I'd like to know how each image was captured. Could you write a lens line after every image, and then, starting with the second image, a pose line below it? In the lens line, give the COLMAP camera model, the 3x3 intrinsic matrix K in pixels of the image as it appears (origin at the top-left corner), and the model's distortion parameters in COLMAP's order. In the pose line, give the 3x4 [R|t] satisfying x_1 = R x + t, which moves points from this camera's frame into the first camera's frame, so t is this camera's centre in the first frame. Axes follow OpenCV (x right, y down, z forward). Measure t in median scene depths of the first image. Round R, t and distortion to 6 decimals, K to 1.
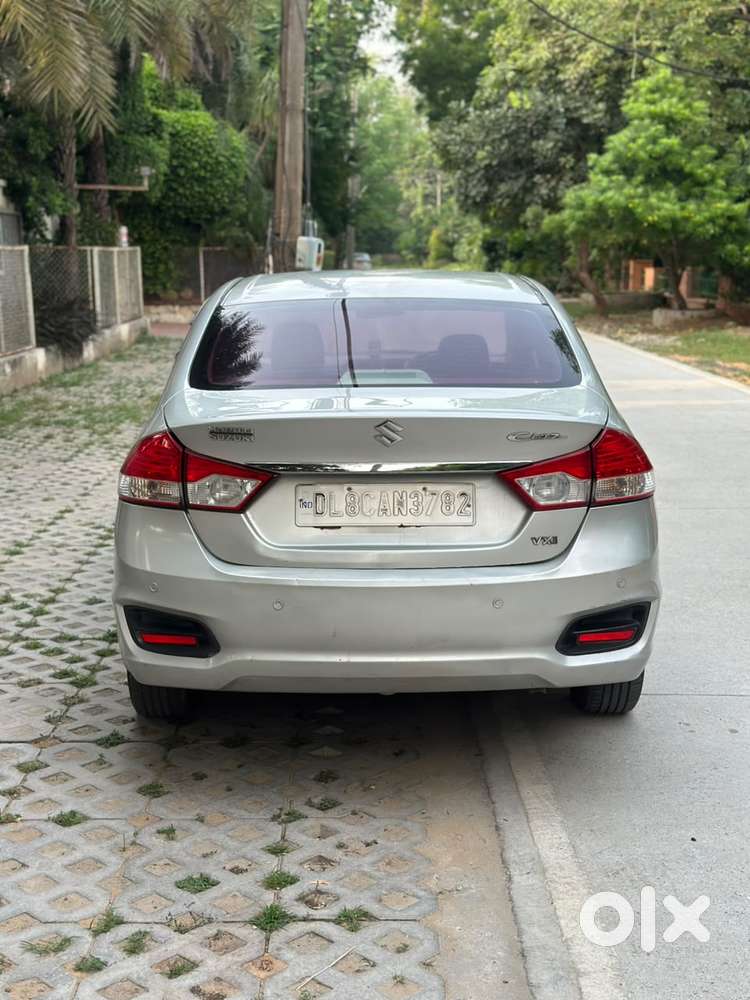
lens RADIAL K [[1391.7, 0, 363.7], [0, 1391.7, 496.6], [0, 0, 1]] dist [0.199407, -0.398959]
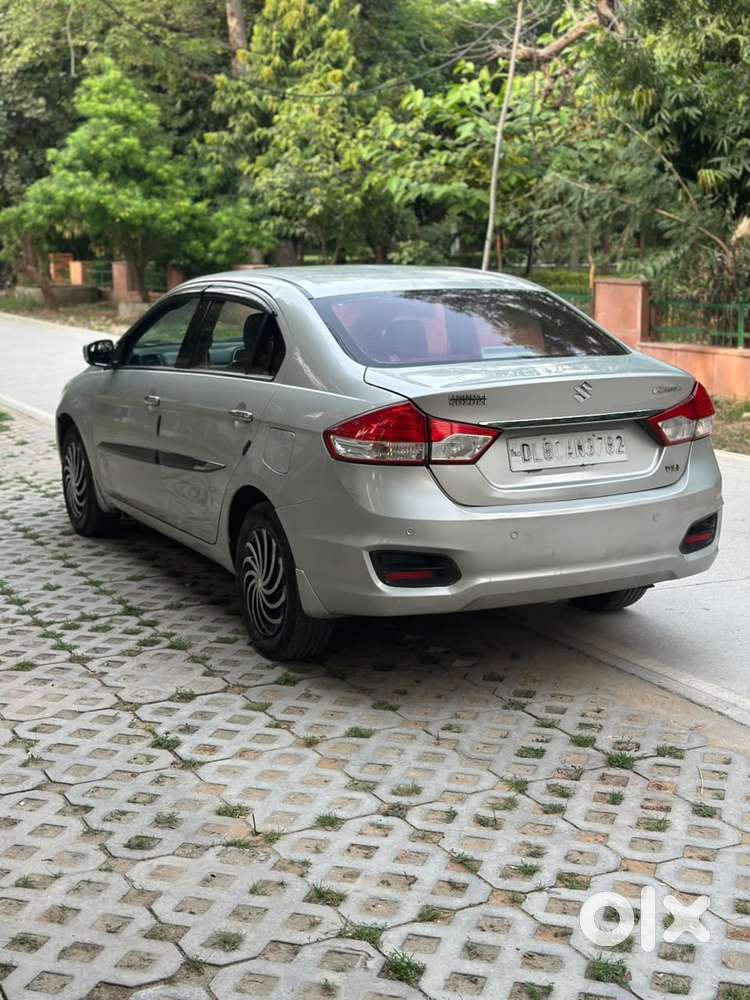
lens RADIAL K [[1391.5, 0, 375.0], [0, 1391.5, 500.0], [0, 0, 1]] dist [0.205864, -0.460382]
pose [[0.887597, -0.084373, 0.452828, -0.152952], [0.081270, 0.996344, 0.026344, 0.000769], [-0.453396, 0.013419, 0.891208, -0.011584]]
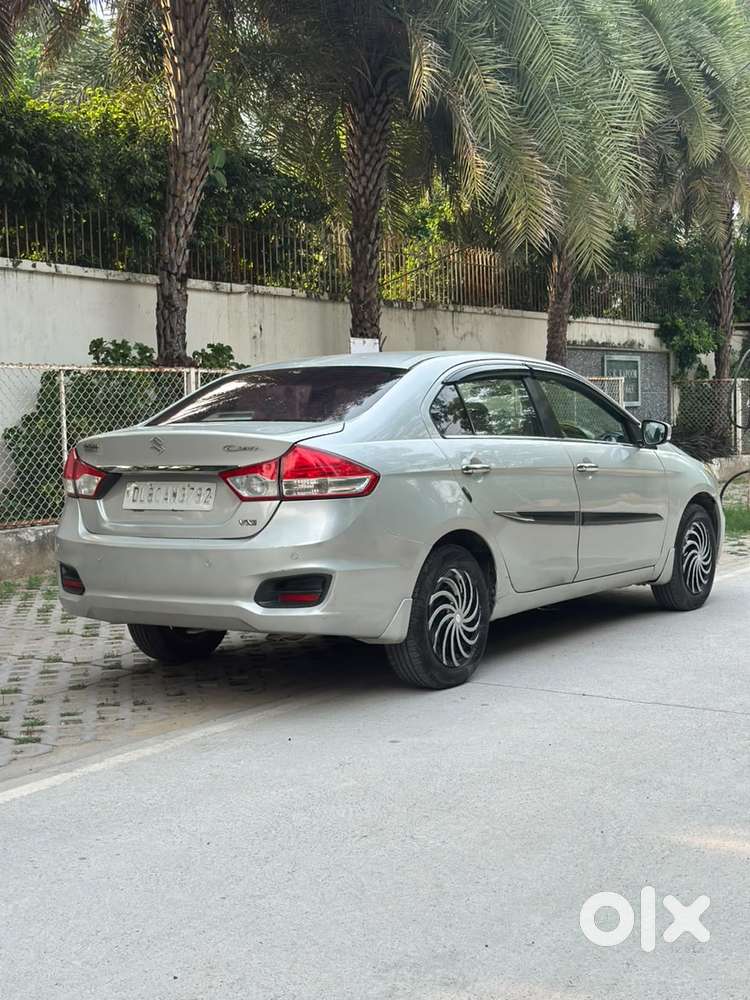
lens RADIAL K [[1391.4, 0, 371.1], [0, 1391.4, 505.7], [0, 0, 1]] dist [0.188133, -0.313353]
pose [[0.815243, 0.018201, -0.578834, 0.221124], [-0.076881, 0.994061, -0.077024, 0.024020], [0.573994, 0.107295, 0.811800, -0.015583]]
